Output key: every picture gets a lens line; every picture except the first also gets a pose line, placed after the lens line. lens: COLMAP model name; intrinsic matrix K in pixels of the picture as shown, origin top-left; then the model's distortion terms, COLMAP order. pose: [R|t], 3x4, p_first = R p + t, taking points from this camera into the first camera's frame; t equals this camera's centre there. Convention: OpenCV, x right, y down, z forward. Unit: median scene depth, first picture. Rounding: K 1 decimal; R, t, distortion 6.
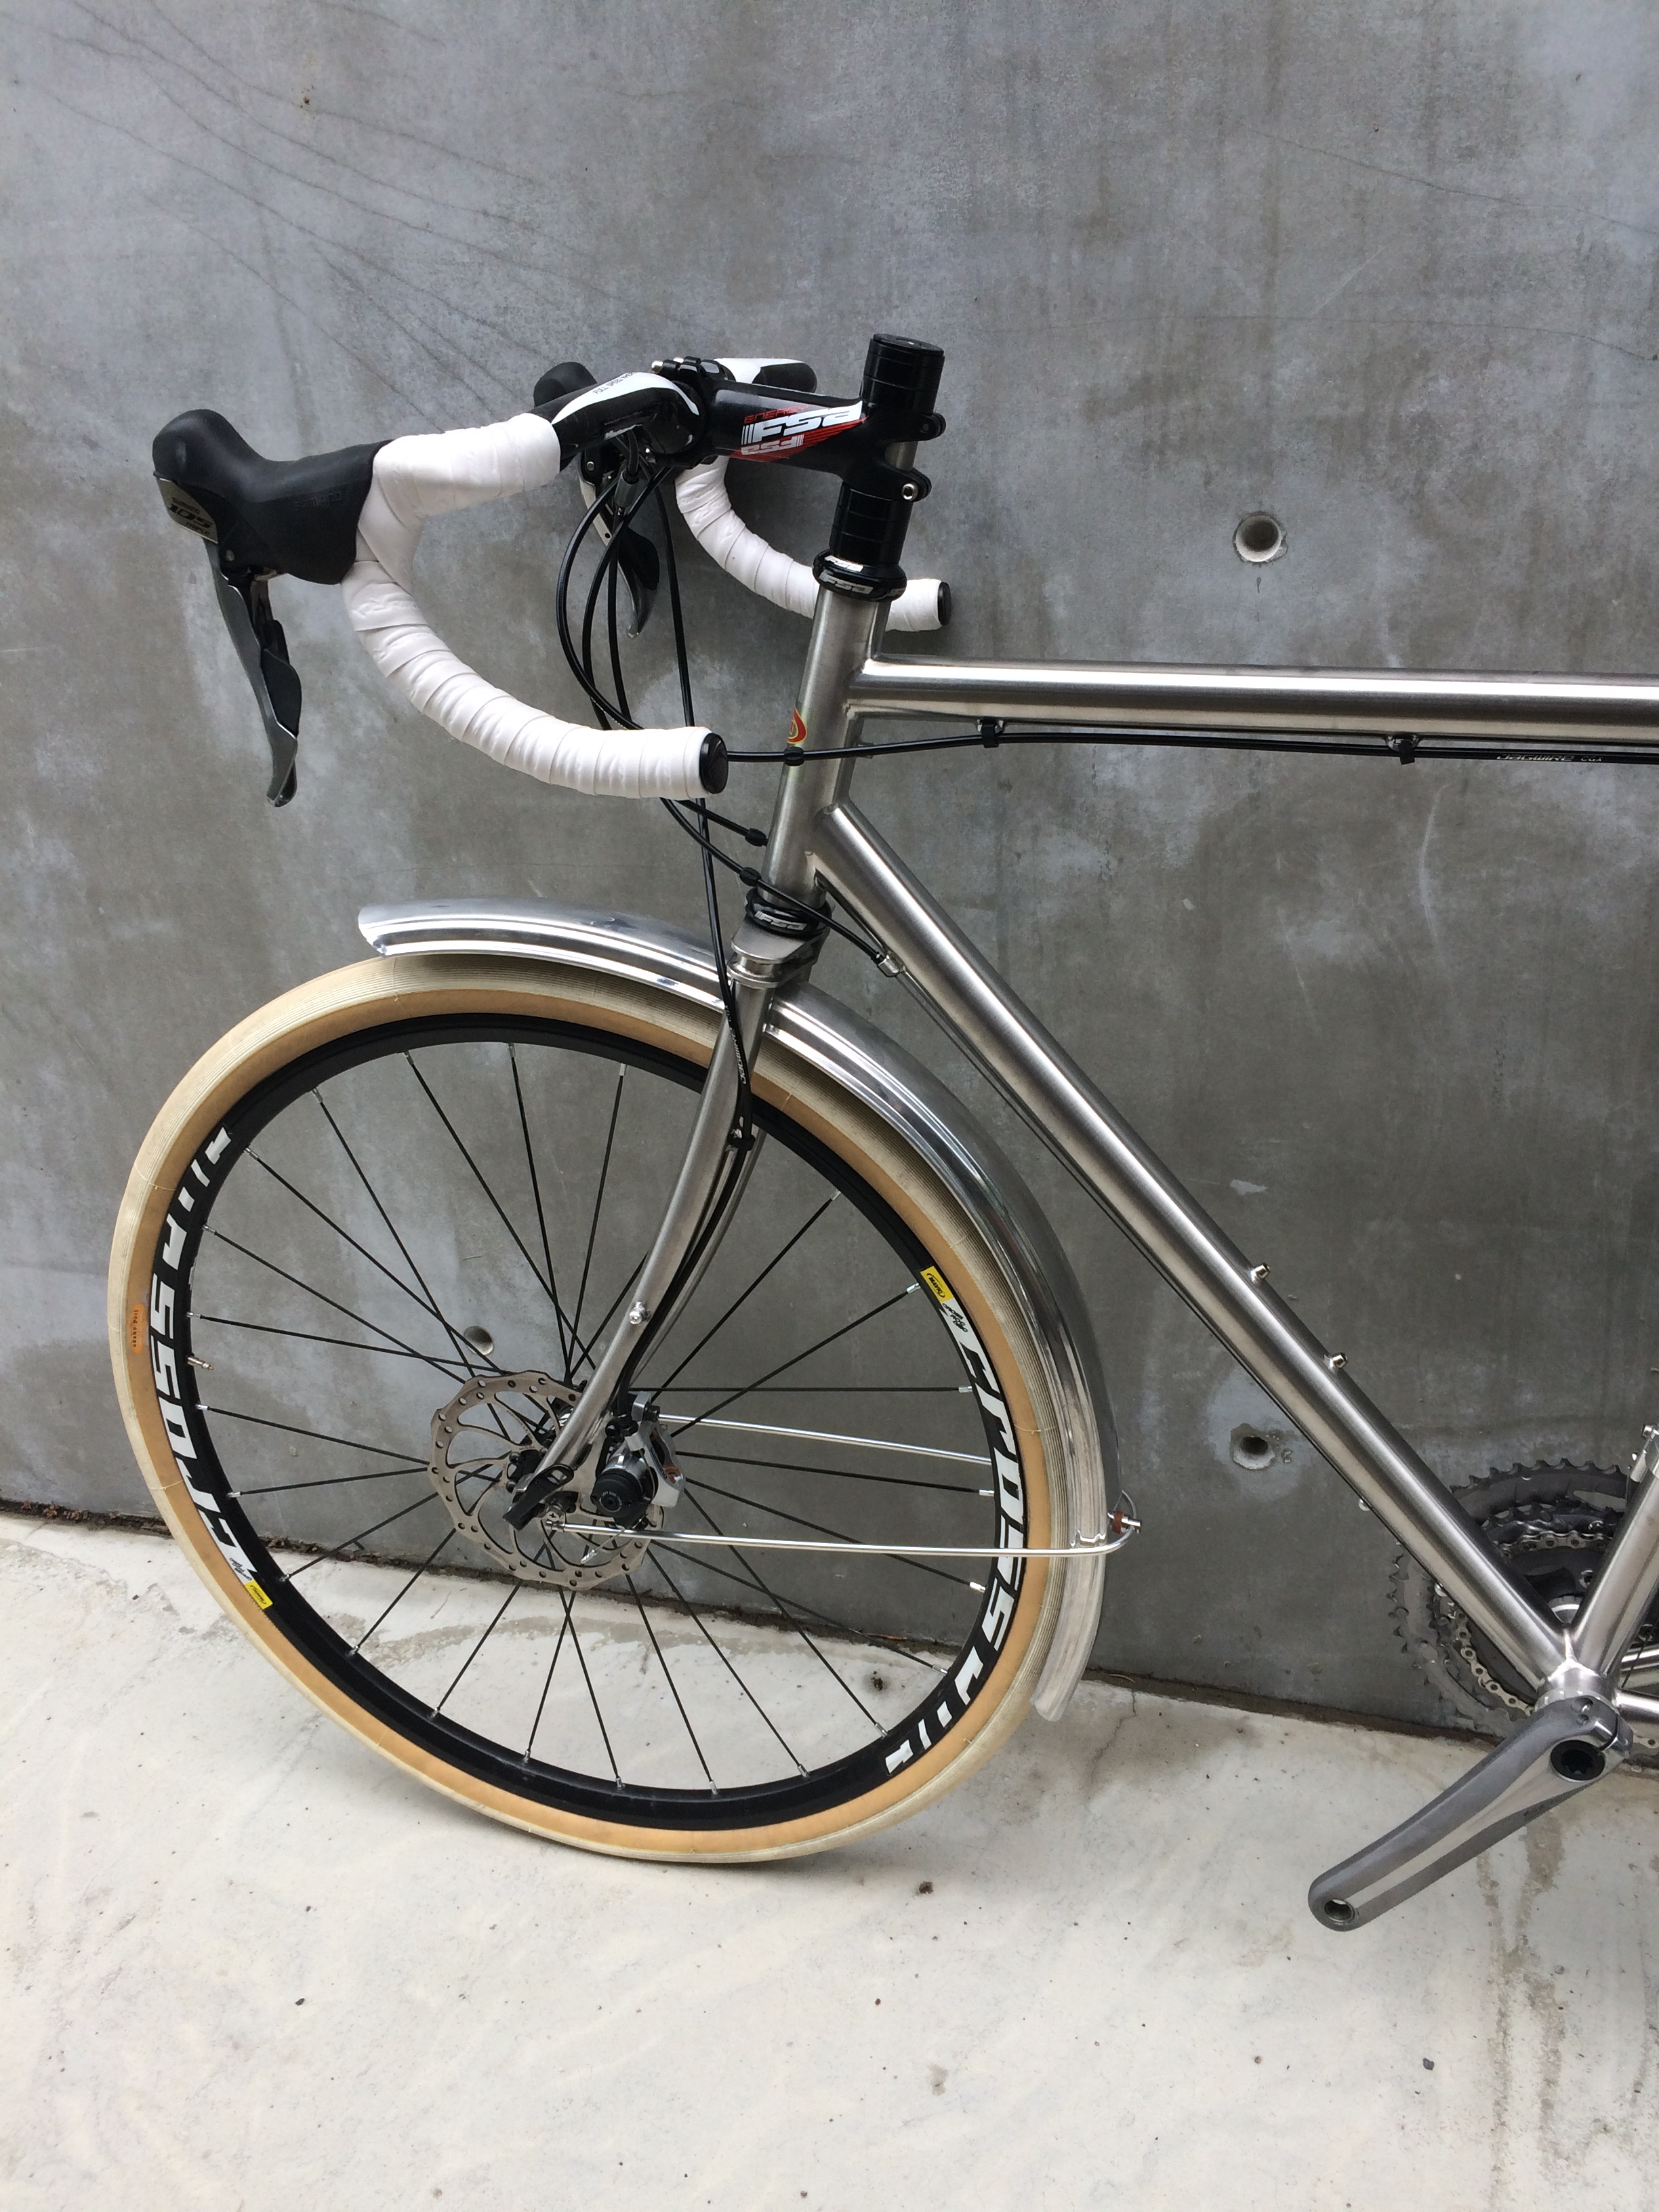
lens RADIAL K [[1889.7, 0, 840.6], [0, 1889.7, 1117.3], [0, 0, 1]] dist [0.071033, -0.123264]
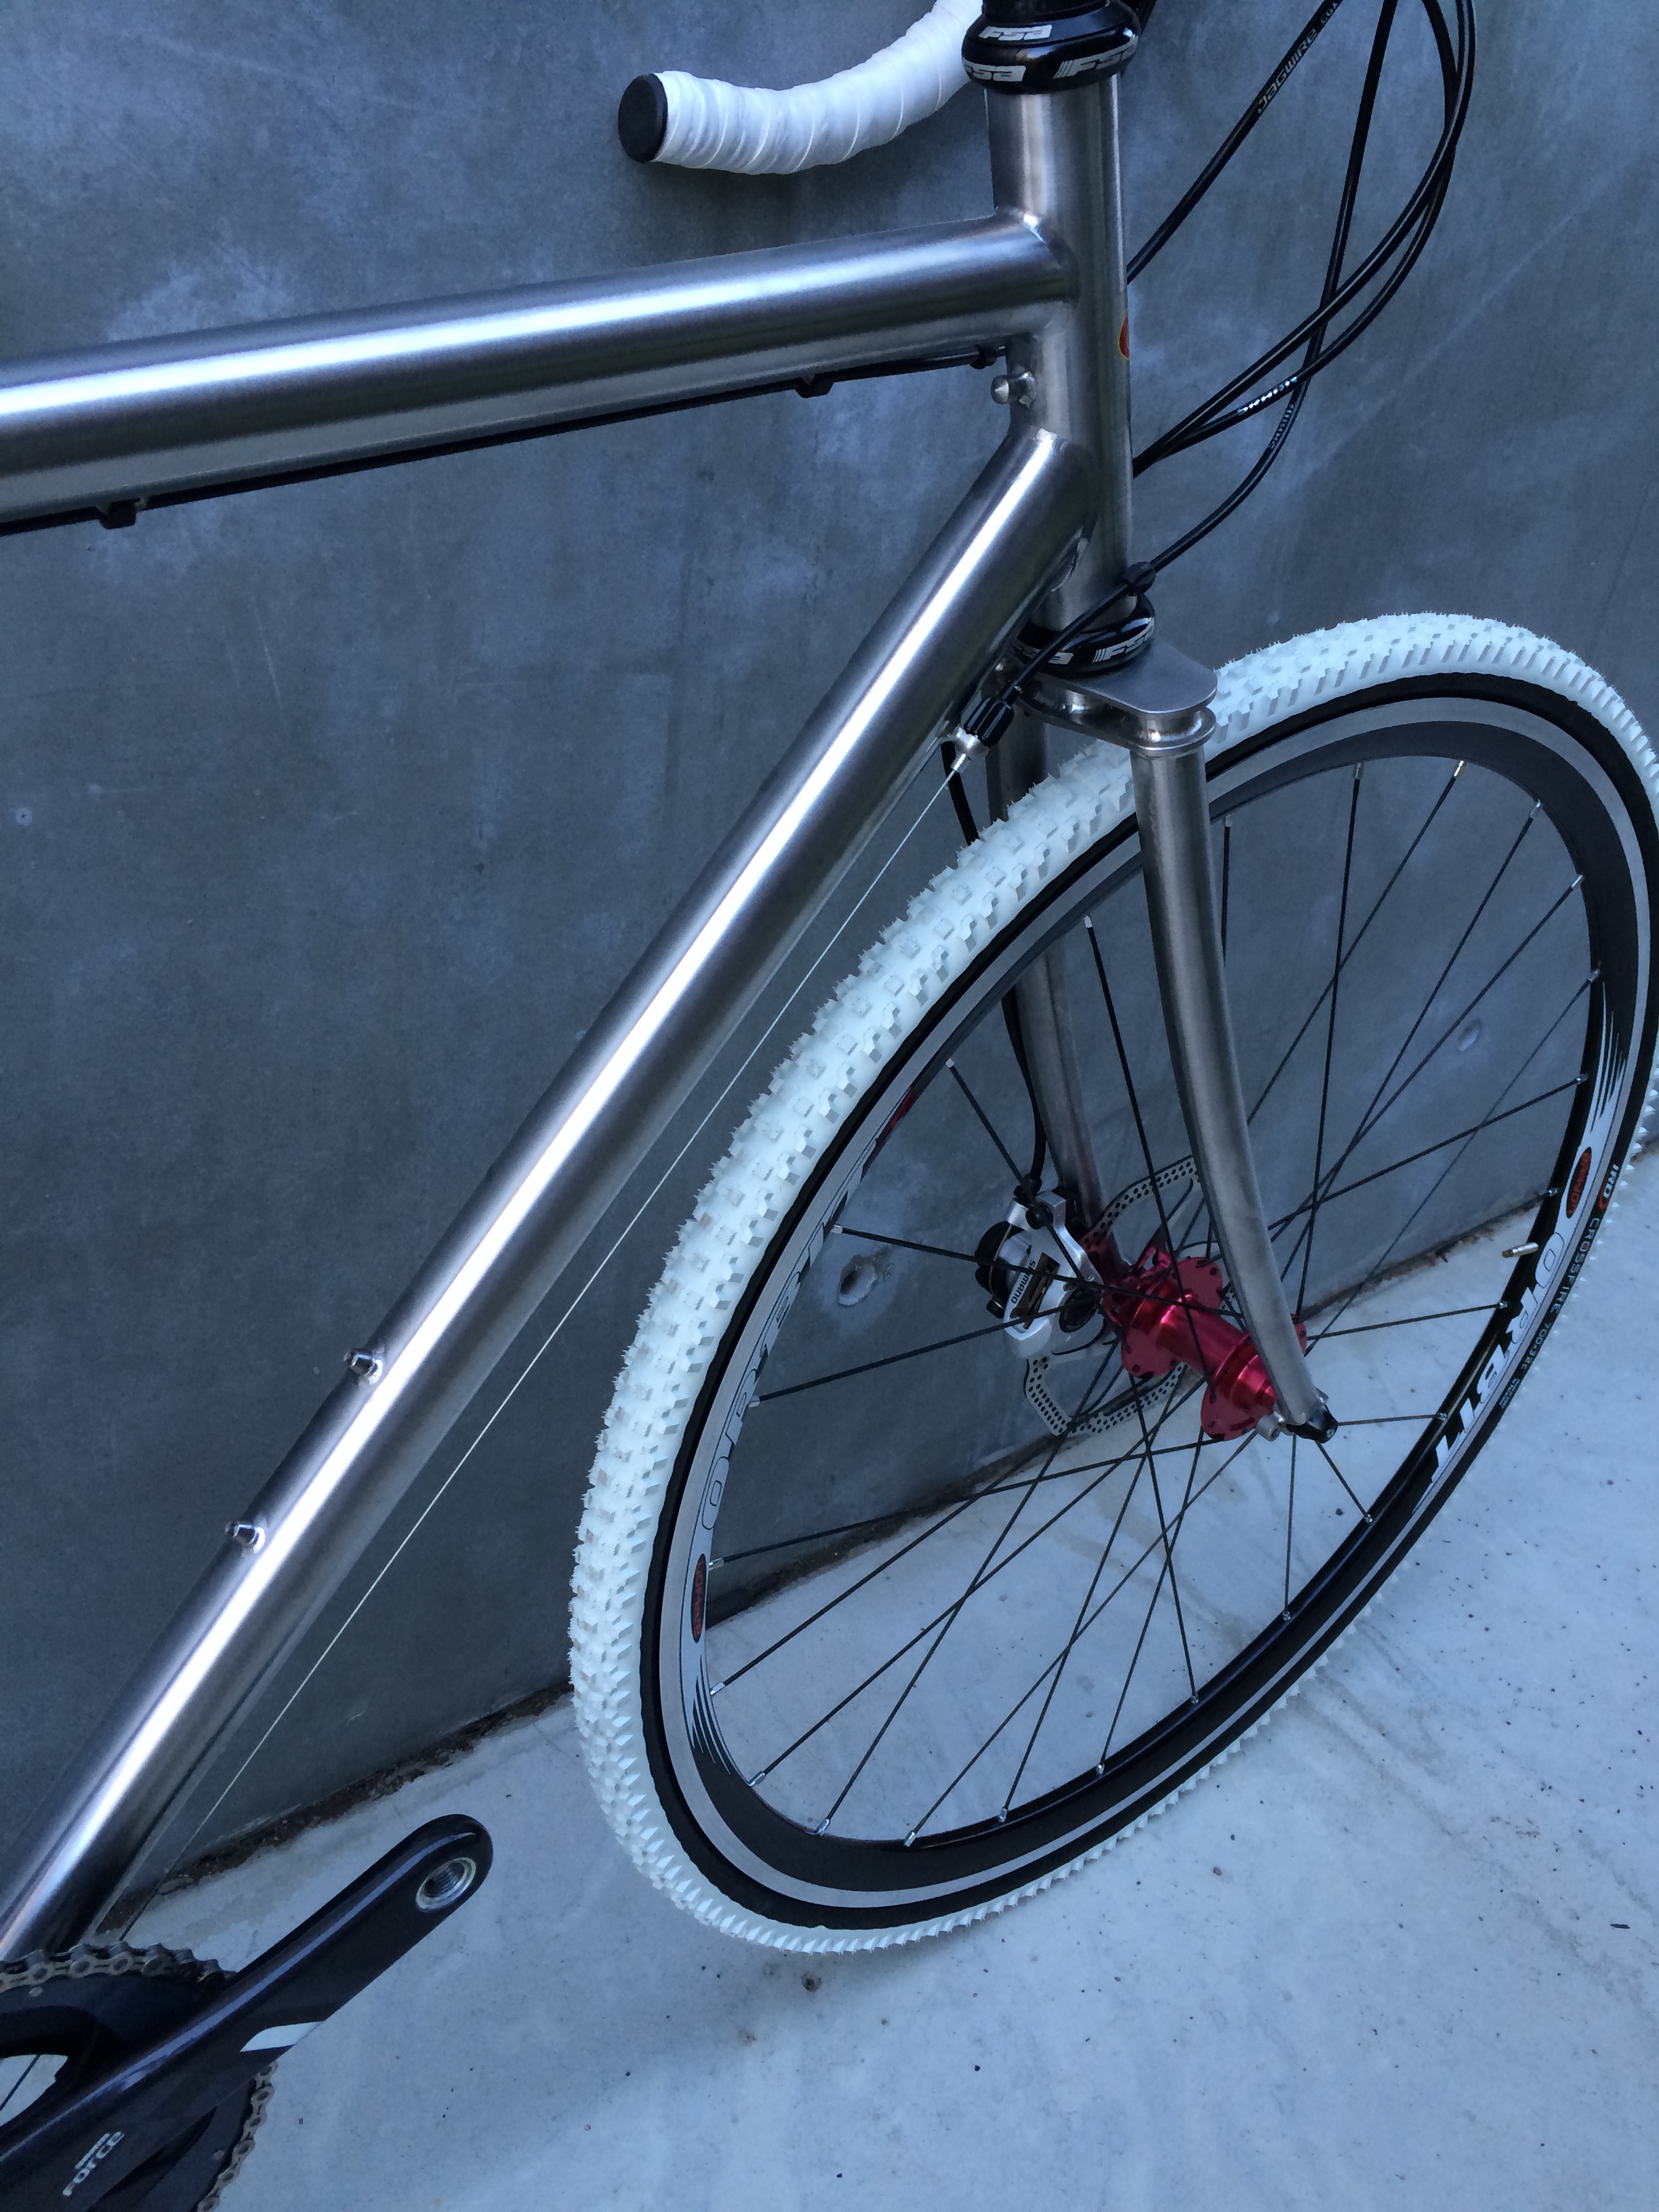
lens RADIAL K [[1889.7, 0, 832.8], [0, 1889.7, 1108.3], [0, 0, 1]] dist [0.071033, -0.123264]
pose [[0.532610, -0.322023, 0.782705, -0.486176], [0.211067, 0.946107, 0.245625, -0.123014], [-0.819620, 0.034381, 0.571875, 0.612070]]
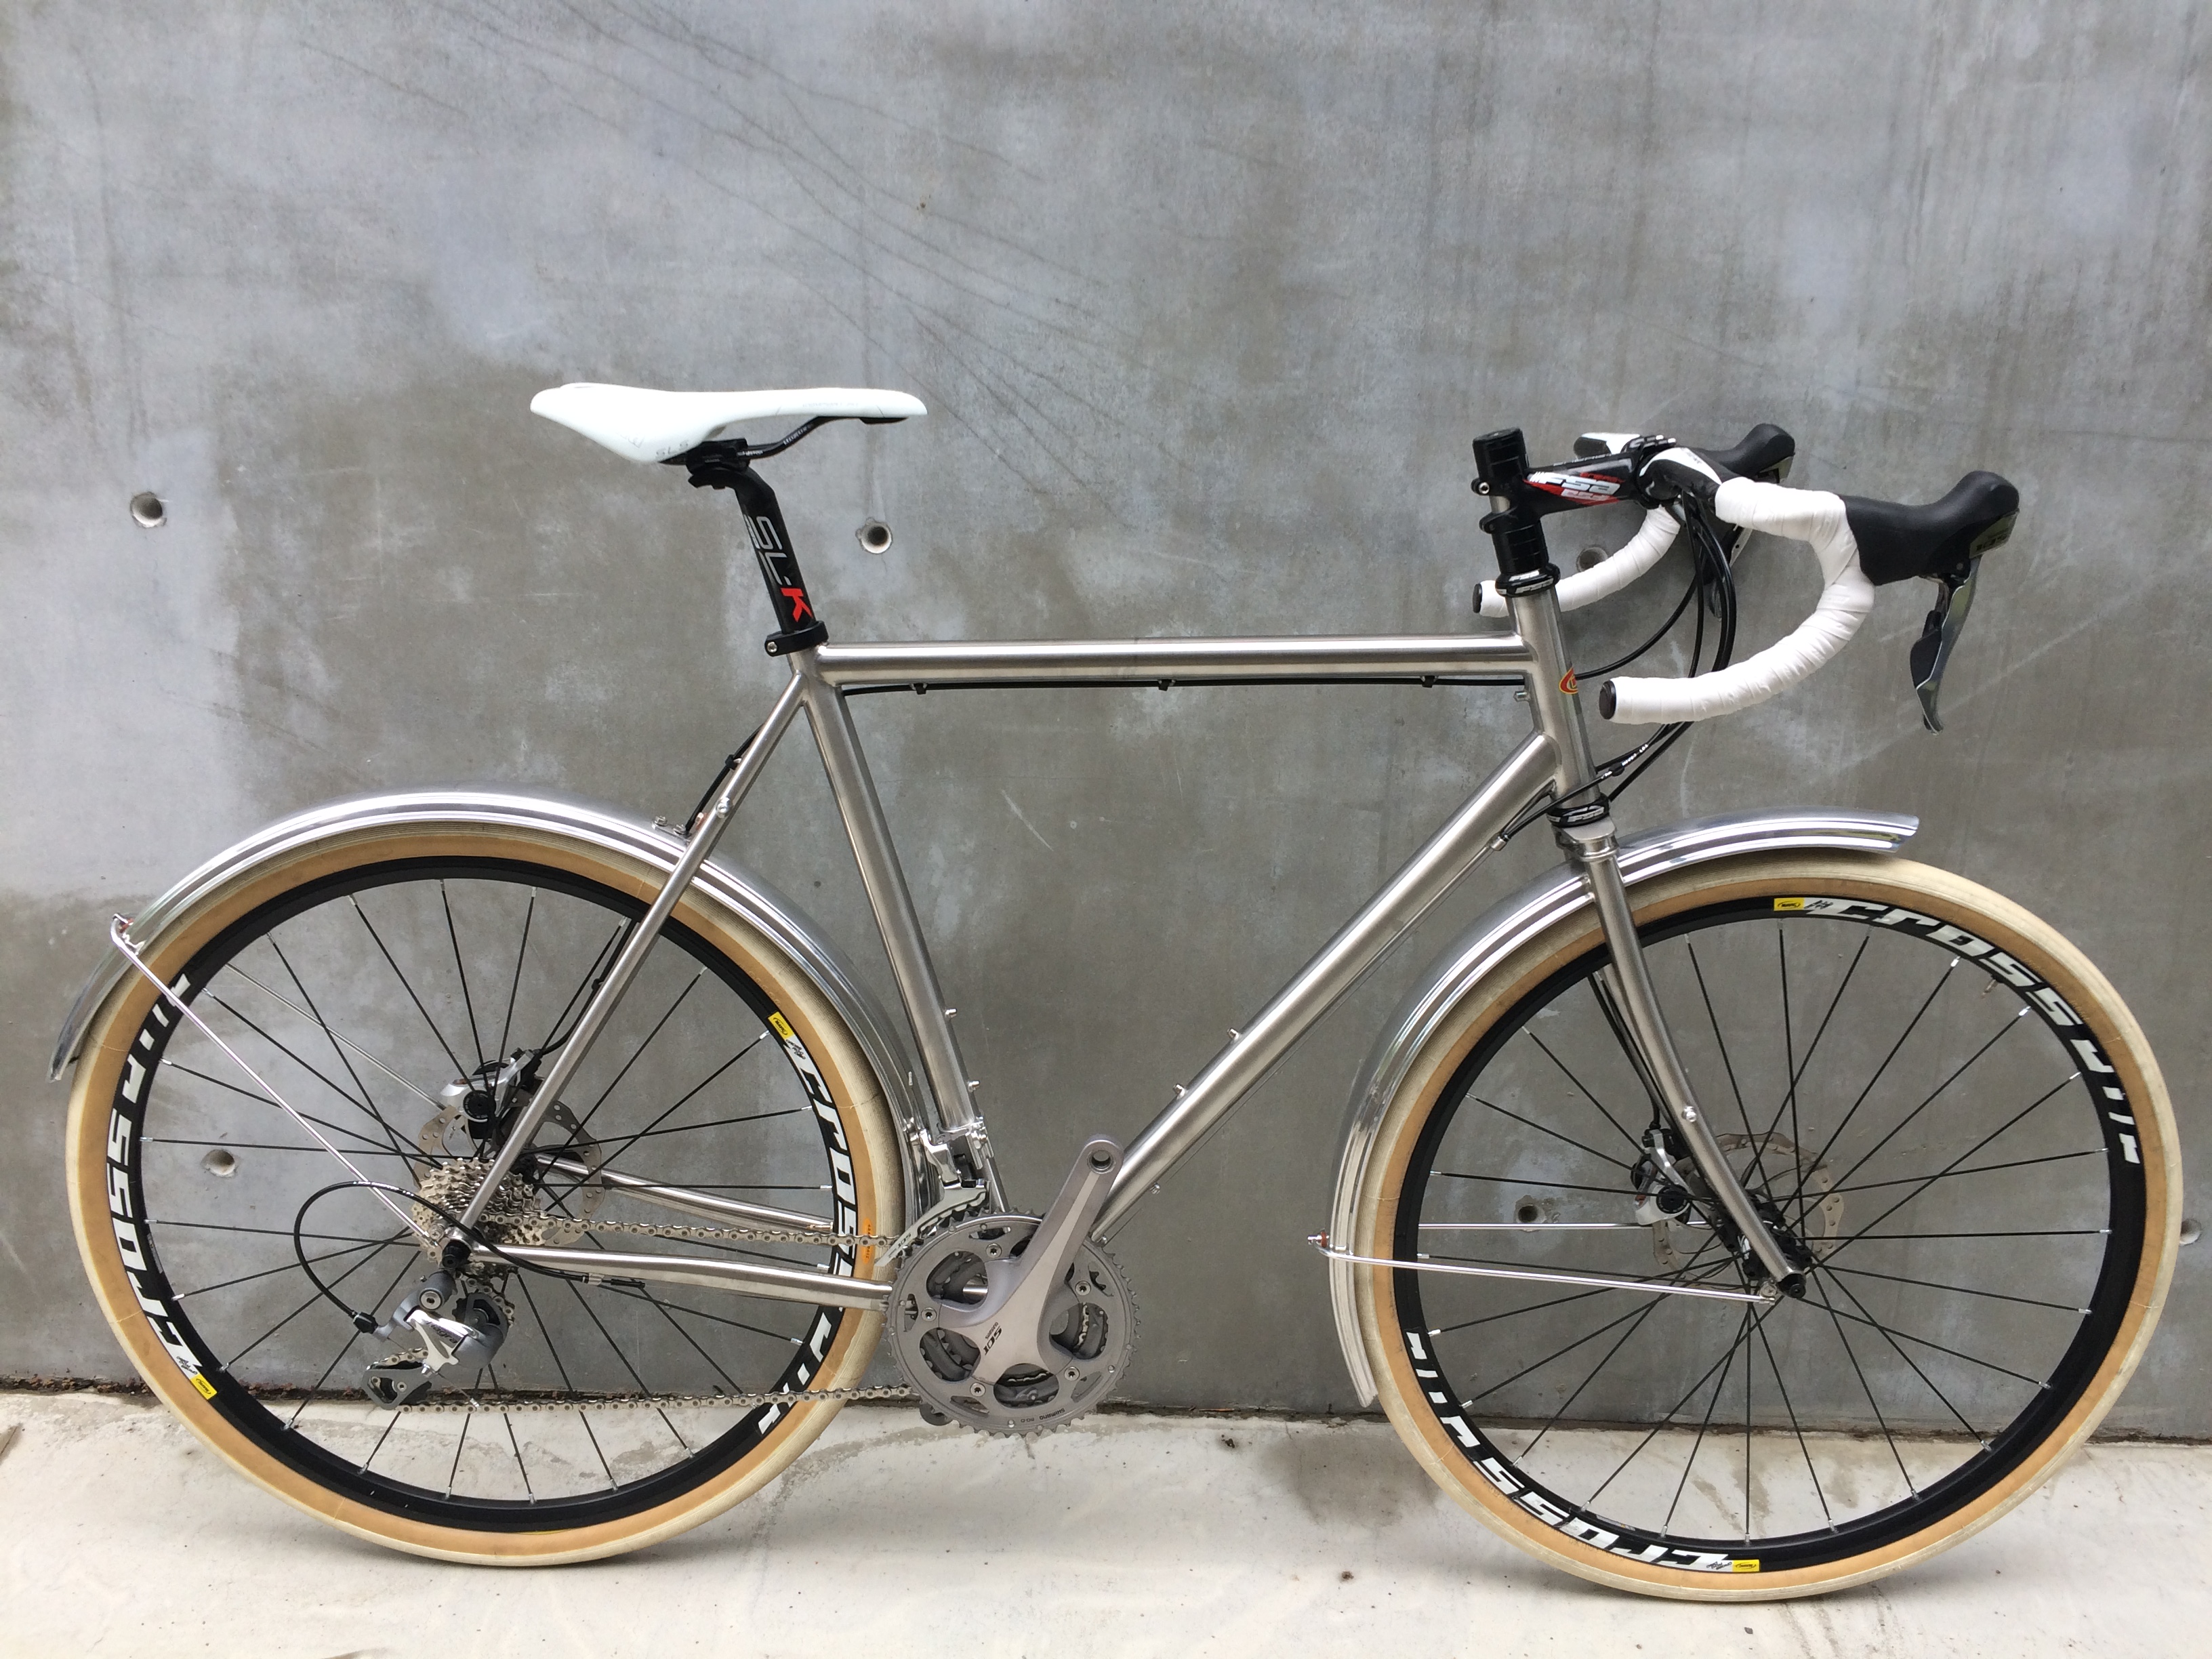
lens RADIAL K [[1889.7, 0, 1092.4], [0, 1889.7, 836.6], [0, 0, 1]] dist [0.071033, -0.123264]
pose [[0.946281, 0.005217, 0.323304, -0.591806], [0.037846, 0.991210, -0.126766, 0.078330], [-0.321124, 0.132192, 0.937766, -0.227740]]
